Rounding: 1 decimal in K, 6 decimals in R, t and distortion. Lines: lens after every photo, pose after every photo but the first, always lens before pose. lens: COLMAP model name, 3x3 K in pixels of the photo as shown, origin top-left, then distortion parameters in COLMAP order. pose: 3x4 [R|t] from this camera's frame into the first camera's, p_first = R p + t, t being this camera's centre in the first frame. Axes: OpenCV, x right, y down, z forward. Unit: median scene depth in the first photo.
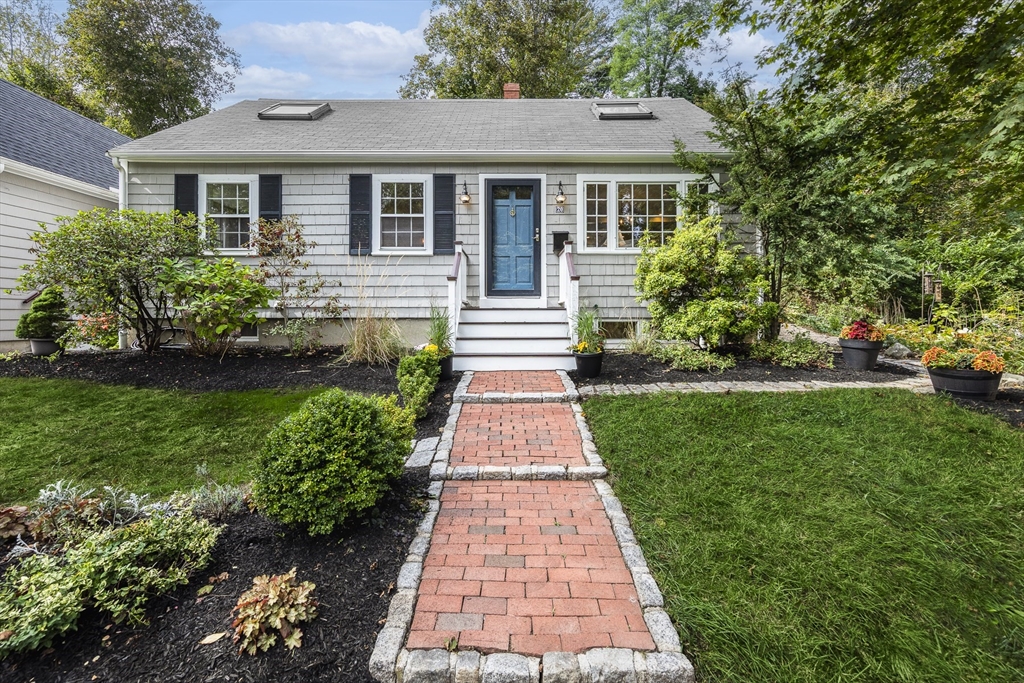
lens RADIAL K [[405.6, 0, 513.3], [0, 405.6, 313.9], [0, 0, 1]] dist [0.002847, 0.000303]
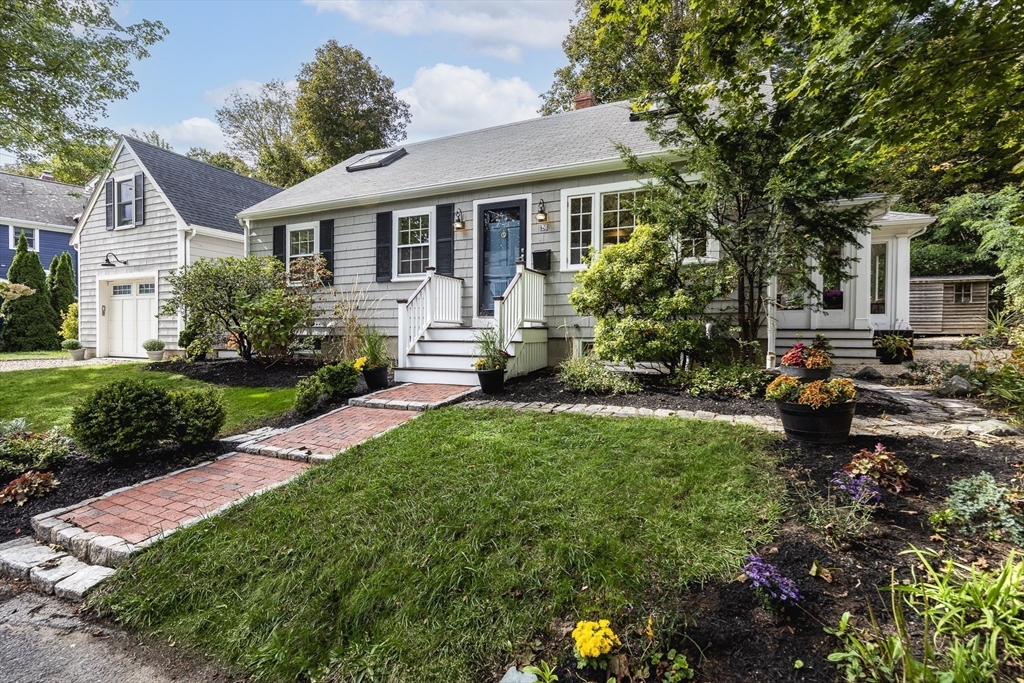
lens RADIAL K [[426.7, 0, 517.0], [0, 426.7, 339.6], [0, 0, 1]] dist [0.002825, 0.000471]
pose [[0.924202, 0.011334, -0.381737, 0.451290], [-0.006271, 0.999875, 0.014504, 0.000796], [0.381853, -0.011011, 0.924157, 0.008863]]
